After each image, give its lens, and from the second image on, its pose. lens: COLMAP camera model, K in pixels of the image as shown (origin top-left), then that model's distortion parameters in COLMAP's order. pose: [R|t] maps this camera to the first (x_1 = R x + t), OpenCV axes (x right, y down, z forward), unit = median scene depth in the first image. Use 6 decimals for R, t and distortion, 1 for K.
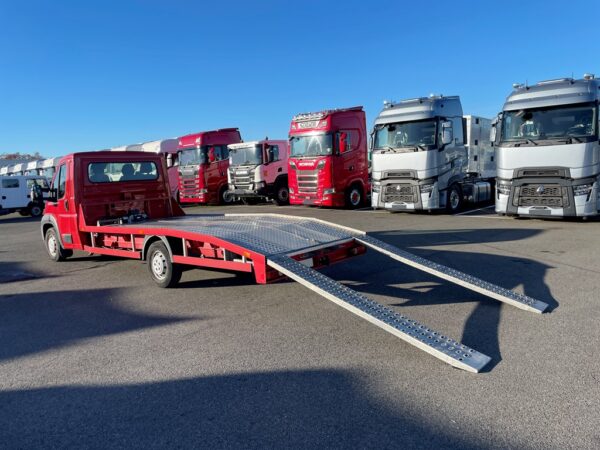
lens RADIAL K [[448.4, 0, 302.0], [0, 448.4, 226.0], [0, 0, 1]] dist [0.111333, -0.137743]
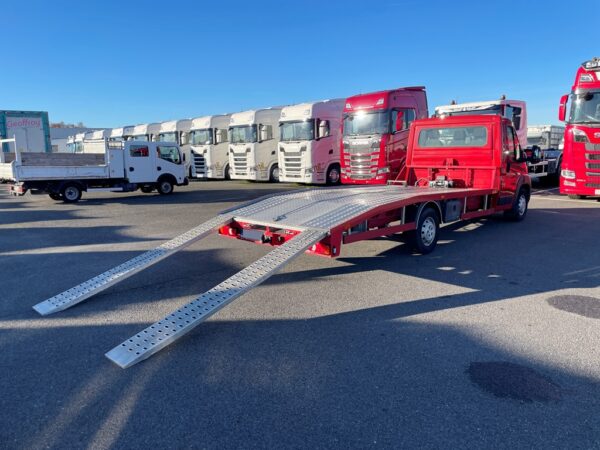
lens RADIAL K [[448.4, 0, 302.0], [0, 448.4, 226.0], [0, 0, 1]] dist [0.111333, -0.137743]
pose [[0.997349, 0.044926, -0.057239, -0.338969], [-0.042316, 0.998044, 0.046022, -0.014115], [0.059194, -0.043478, 0.997299, 0.259443]]
